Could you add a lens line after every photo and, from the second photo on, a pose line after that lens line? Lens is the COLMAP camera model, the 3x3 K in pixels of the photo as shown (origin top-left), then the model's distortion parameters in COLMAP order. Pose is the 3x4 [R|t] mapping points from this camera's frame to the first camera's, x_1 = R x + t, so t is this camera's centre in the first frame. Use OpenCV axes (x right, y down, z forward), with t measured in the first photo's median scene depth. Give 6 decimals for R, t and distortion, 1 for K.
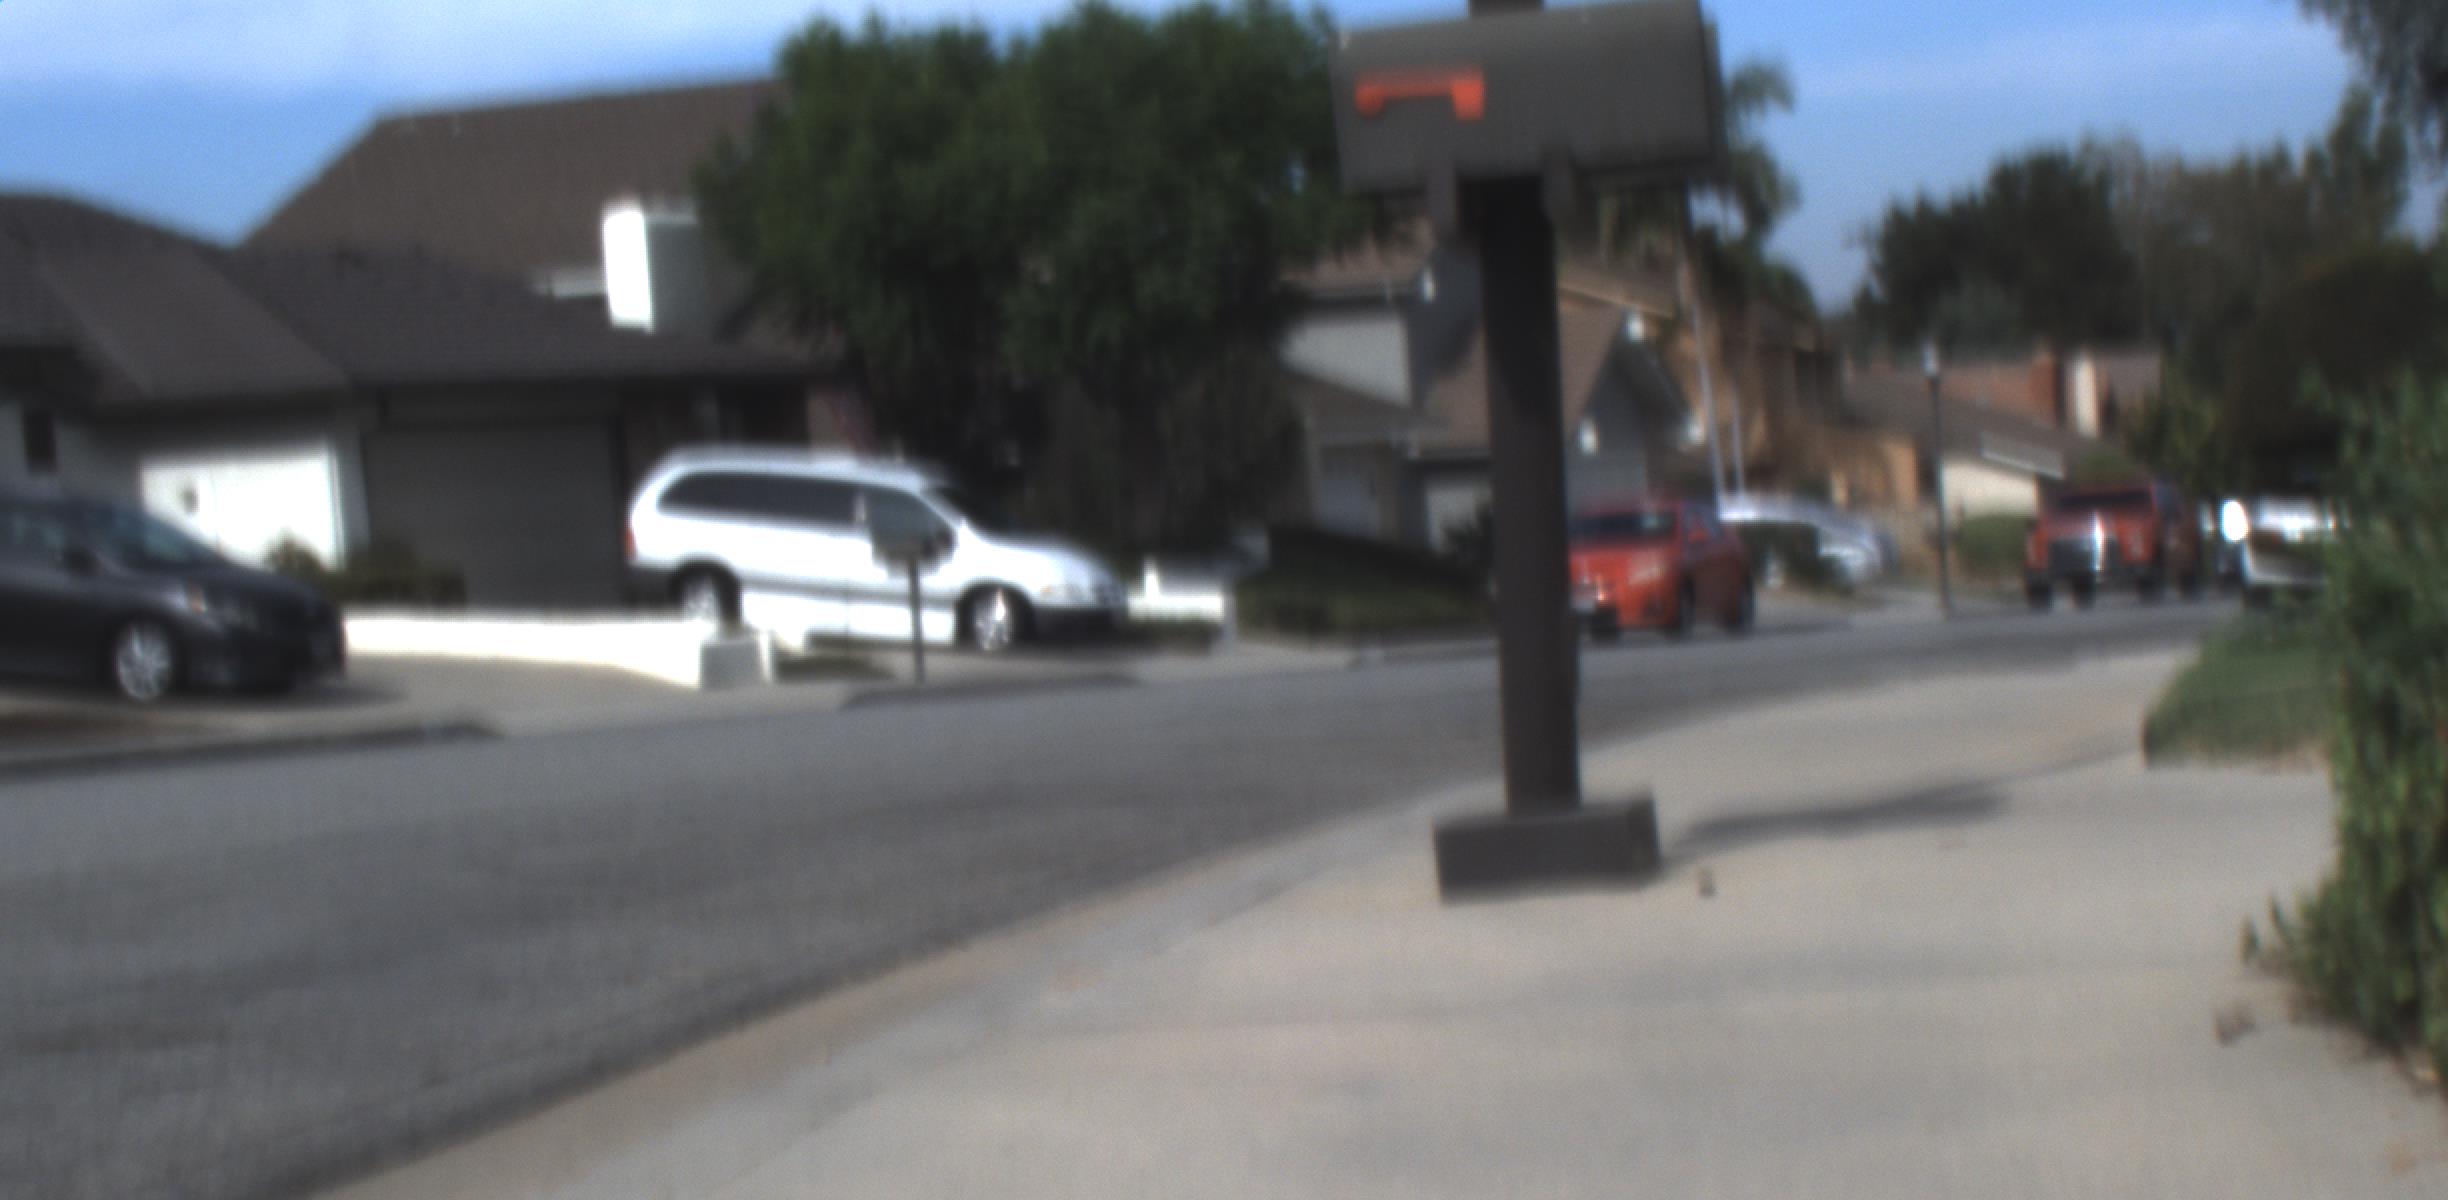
lens RADIAL K [[4852.9, 0, 1292.8], [0, 4852.9, 1026.7], [0, 0, 1]] dist [-0.181602, 0.923558]
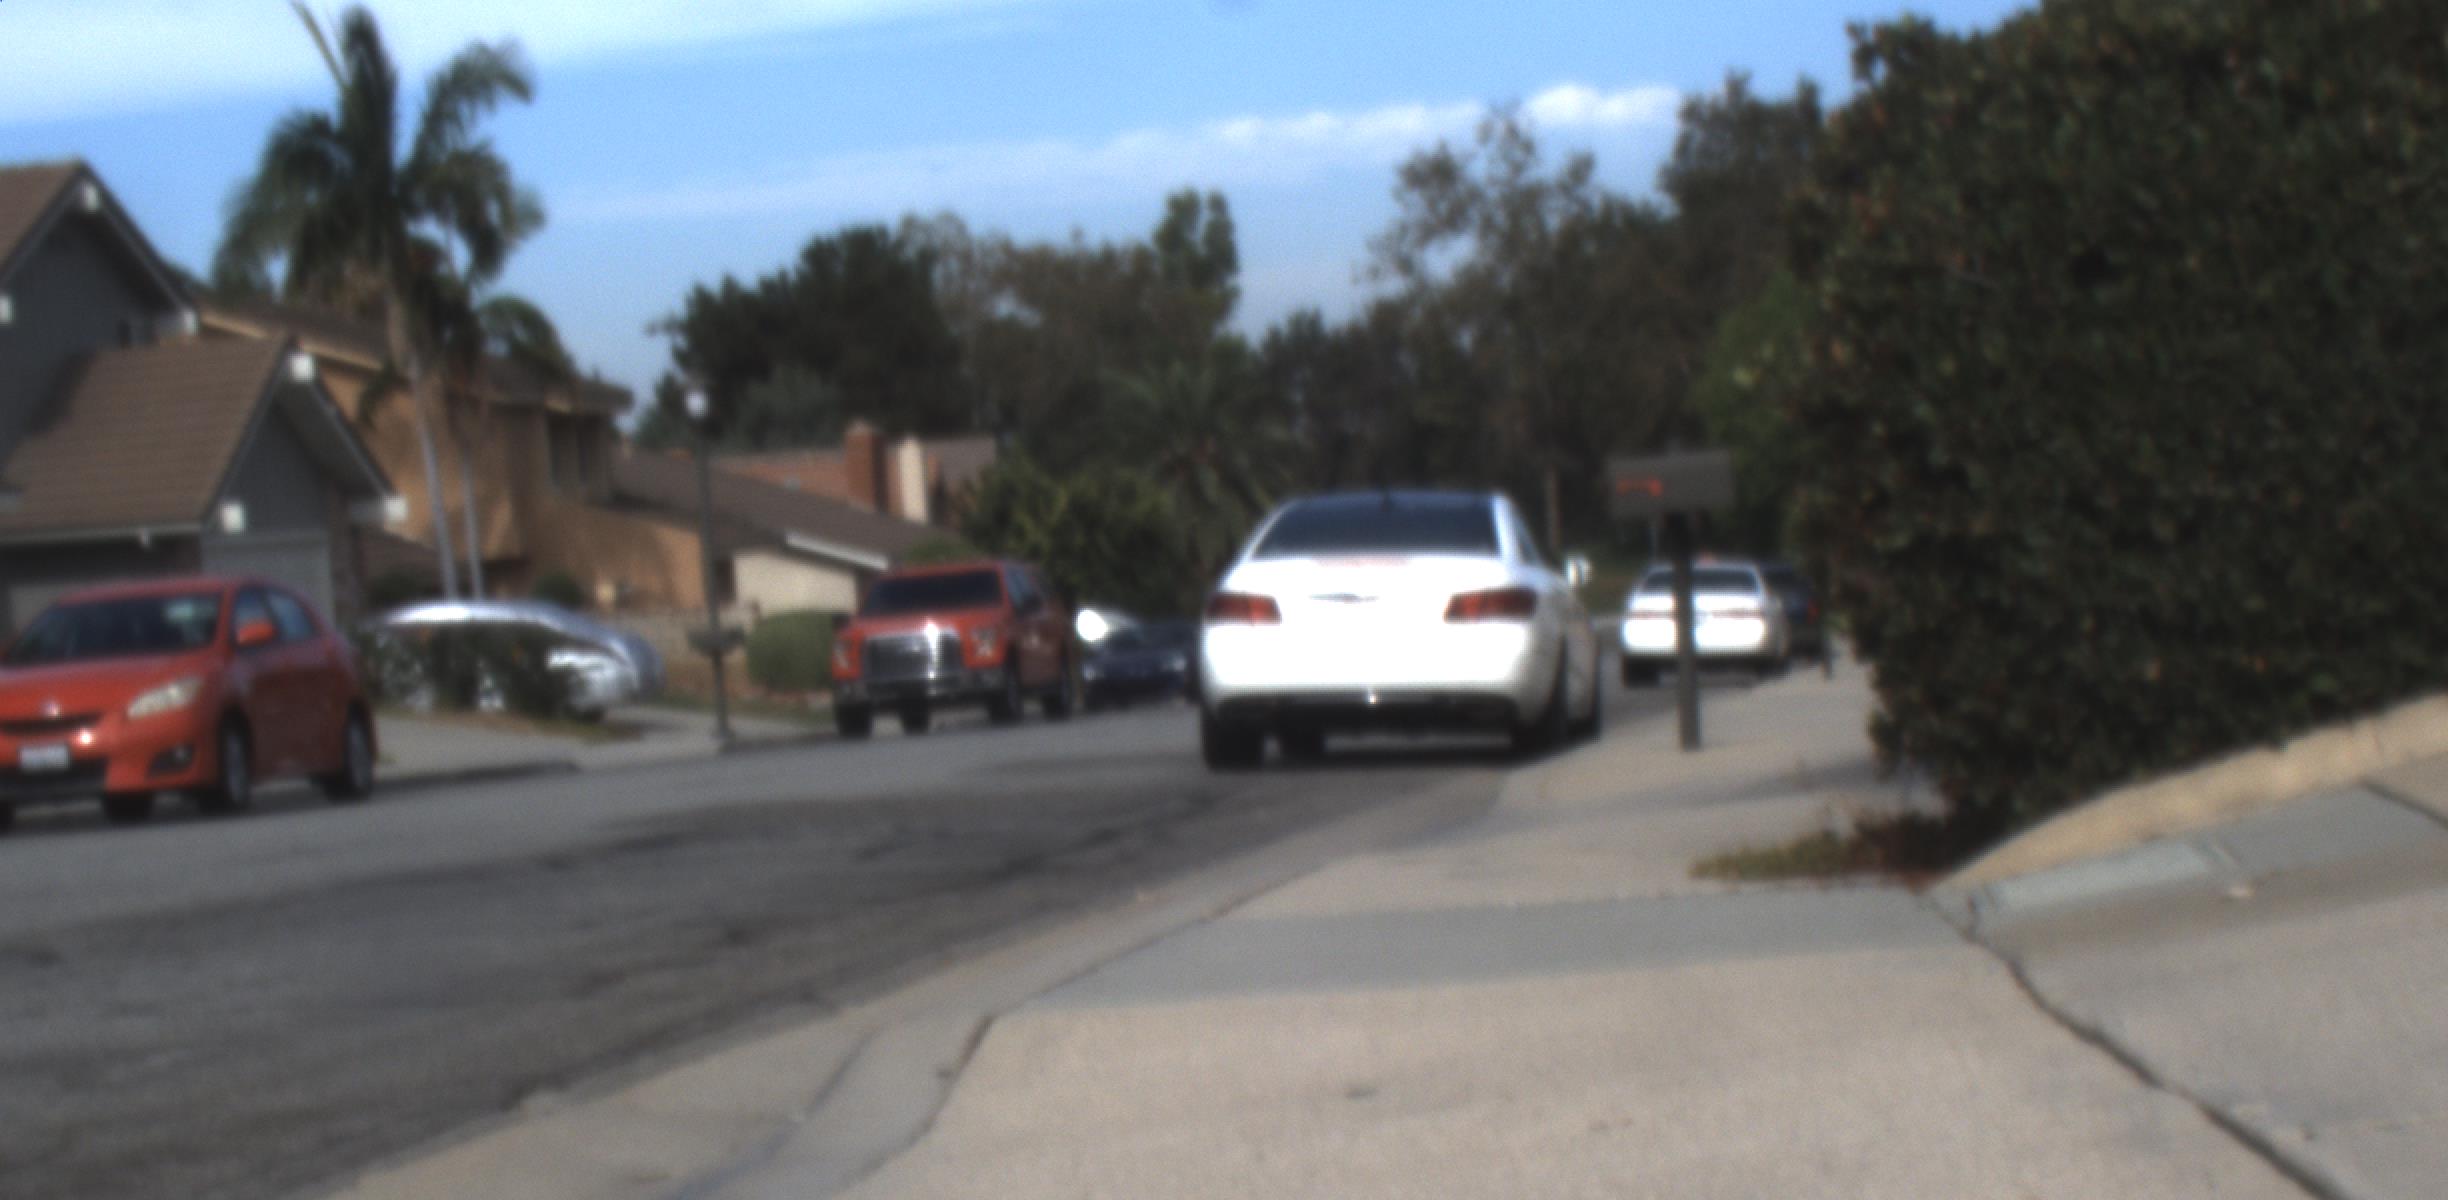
lens RADIAL K [[4852.9, 0, 1292.8], [0, 4852.9, 1026.7], [0, 0, 1]] dist [-0.181602, 0.923558]
pose [[0.971520, -0.030403, 0.235001, 0.061893], [0.036231, 0.999133, -0.020522, -0.035005], [-0.234173, 0.028452, 0.971779, 0.372238]]
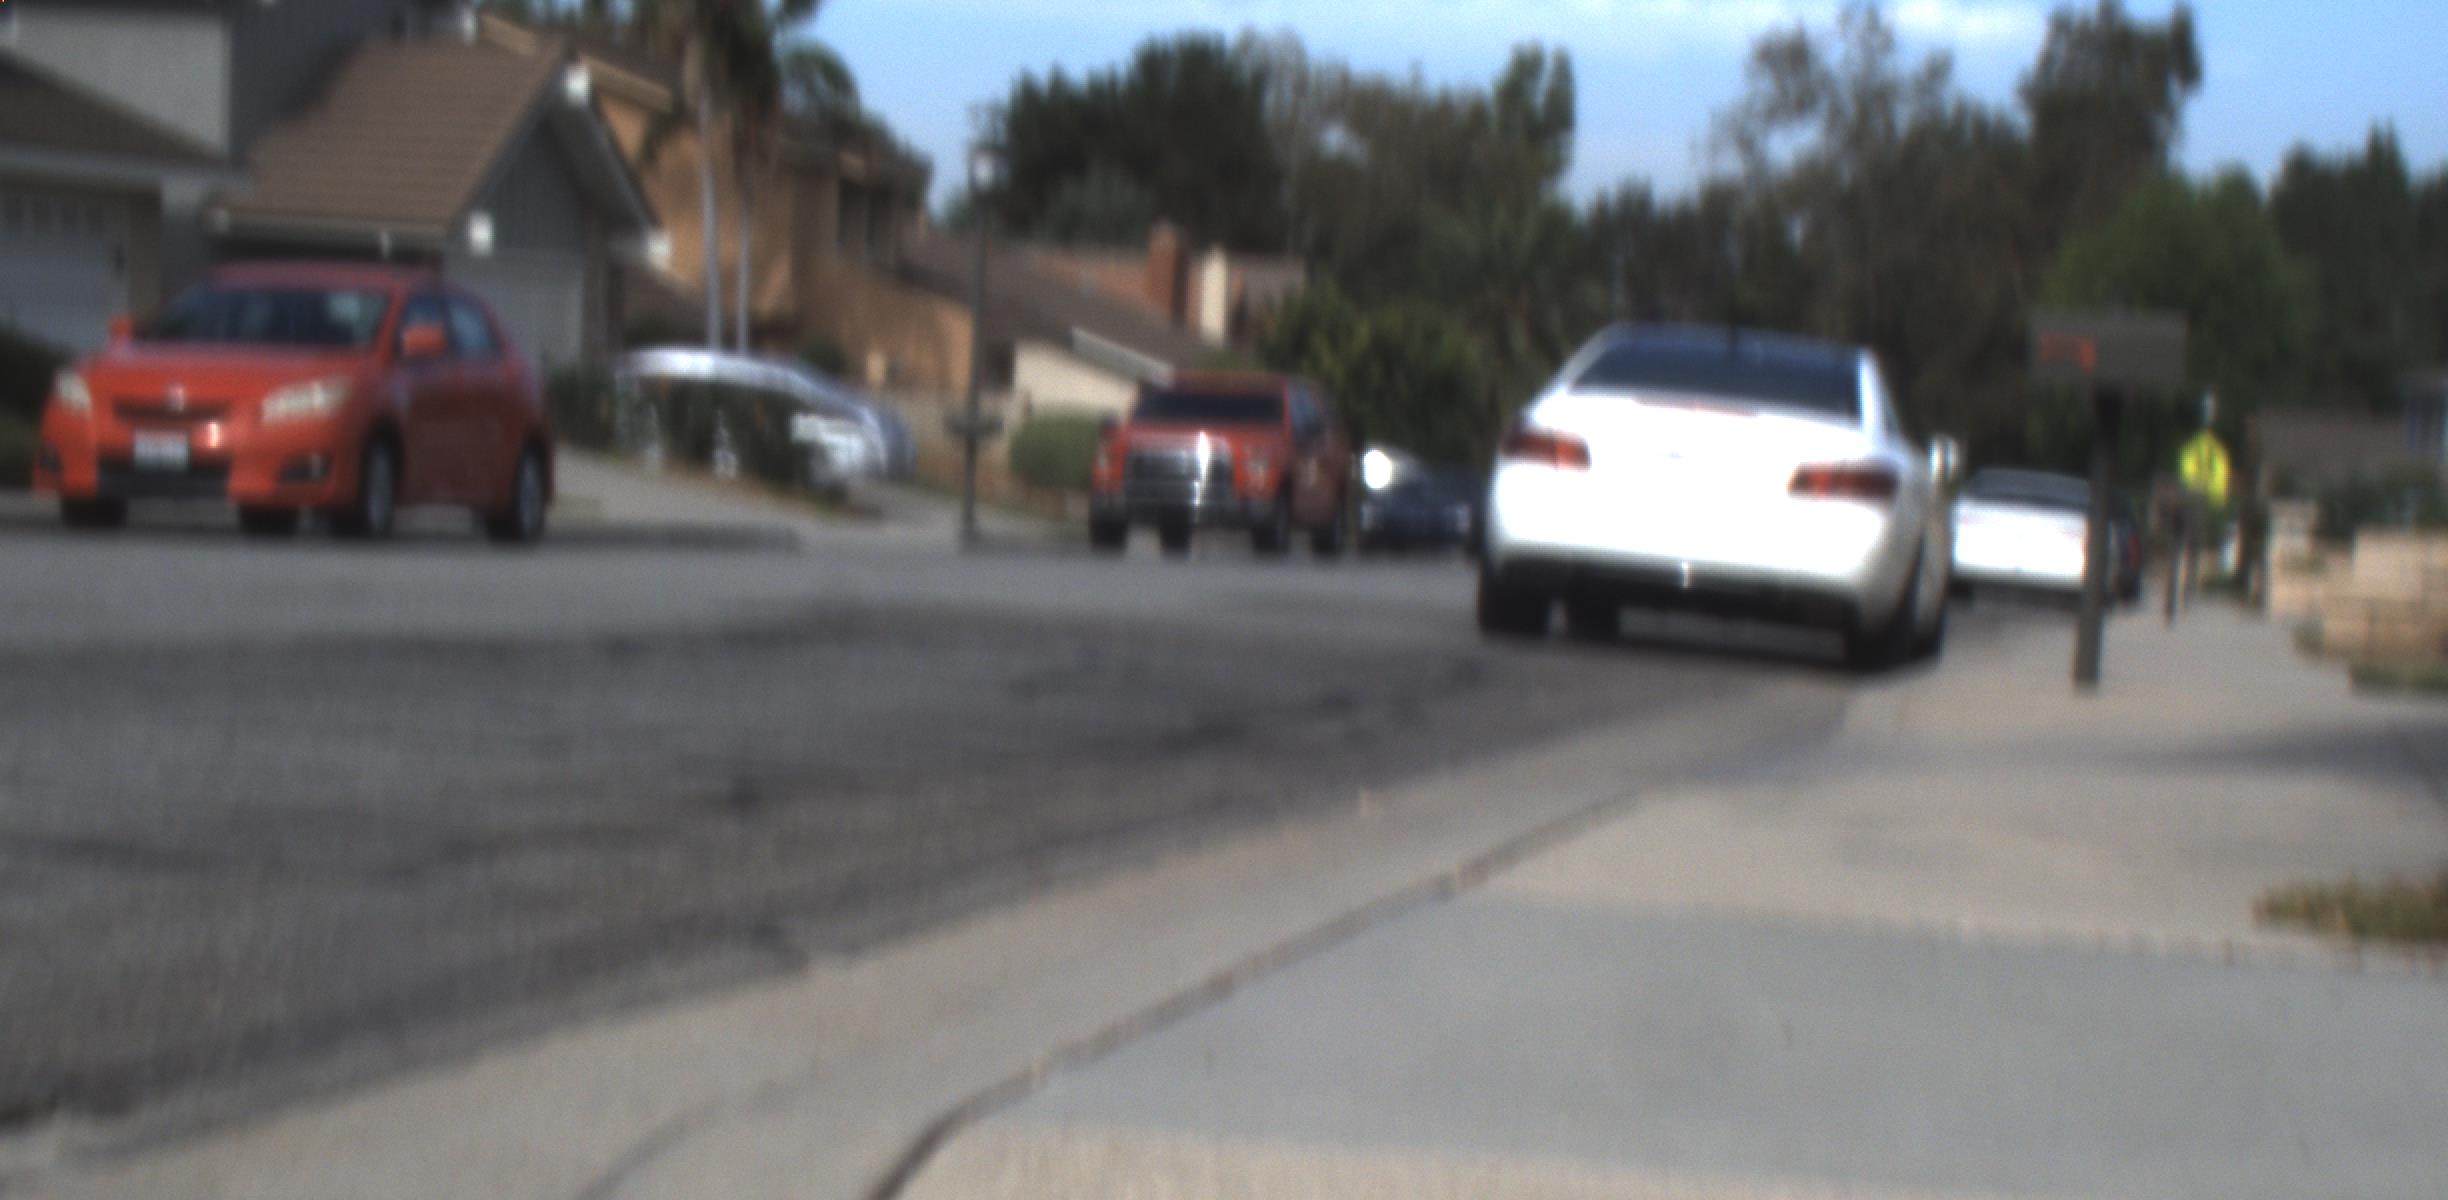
lens RADIAL K [[4852.9, 0, 1292.8], [0, 4852.9, 1026.7], [0, 0, 1]] dist [-0.181602, 0.923558]
pose [[0.977433, 0.091814, 0.190251, 0.076898], [-0.095511, 0.995375, 0.010333, -0.040271], [-0.188423, -0.028271, 0.981681, 0.439594]]
